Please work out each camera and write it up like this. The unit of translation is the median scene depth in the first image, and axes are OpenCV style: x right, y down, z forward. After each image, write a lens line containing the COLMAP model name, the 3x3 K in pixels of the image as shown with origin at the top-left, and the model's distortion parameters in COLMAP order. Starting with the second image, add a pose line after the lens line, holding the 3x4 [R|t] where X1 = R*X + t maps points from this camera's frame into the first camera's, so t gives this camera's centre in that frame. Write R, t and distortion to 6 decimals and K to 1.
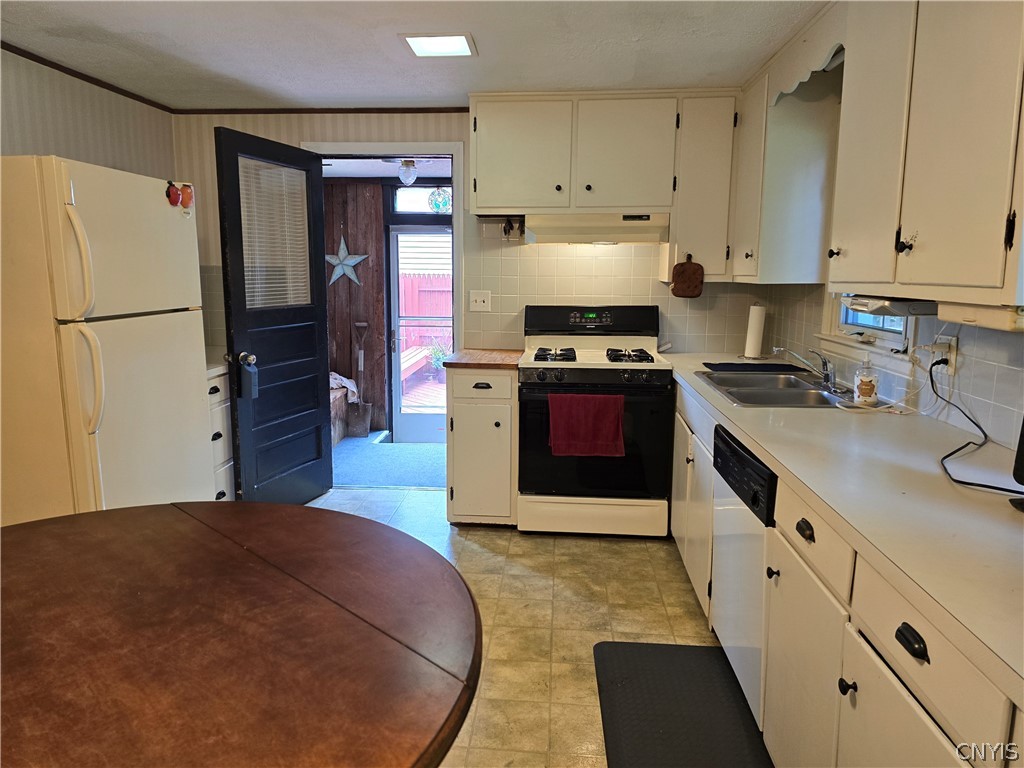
lens RADIAL K [[662.8, 0, 512.0], [0, 662.8, 384.0], [0, 0, 1]] dist [0.066908, -0.149266]
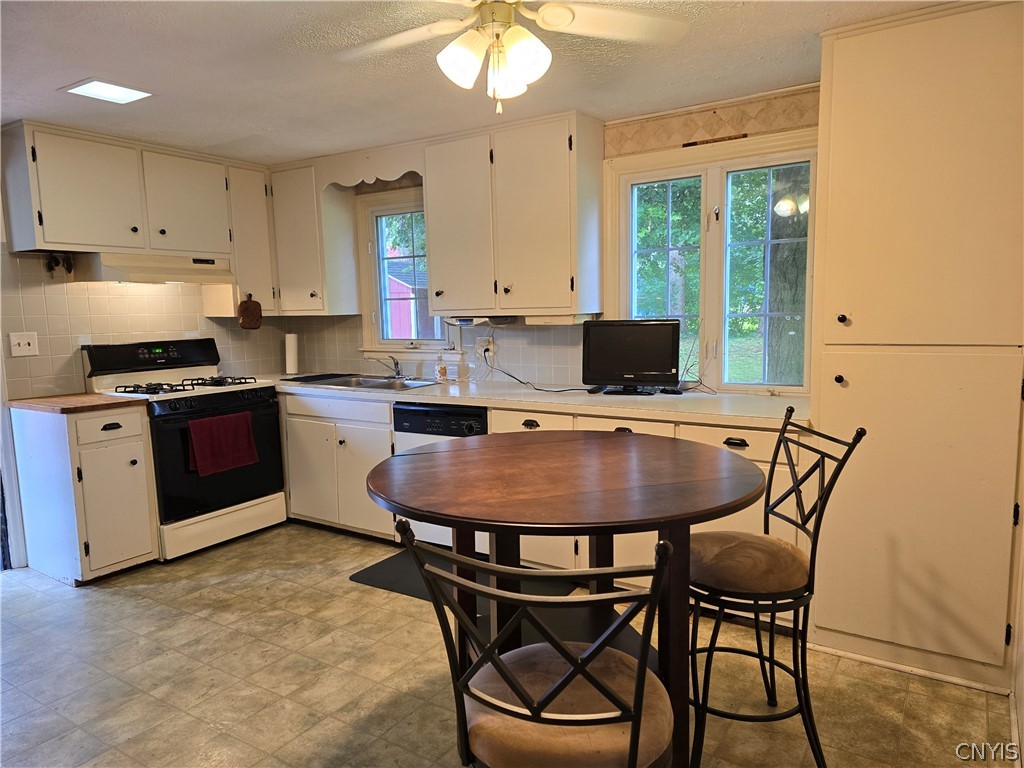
lens RADIAL K [[671.2, 0, 505.8], [0, 671.2, 402.1], [0, 0, 1]] dist [0.068247, -0.061144]
pose [[0.478622, -0.136348, 0.867370, -0.628705], [0.166731, 0.984008, 0.062679, 0.001572], [-0.862045, 0.114618, 0.493701, 0.001923]]
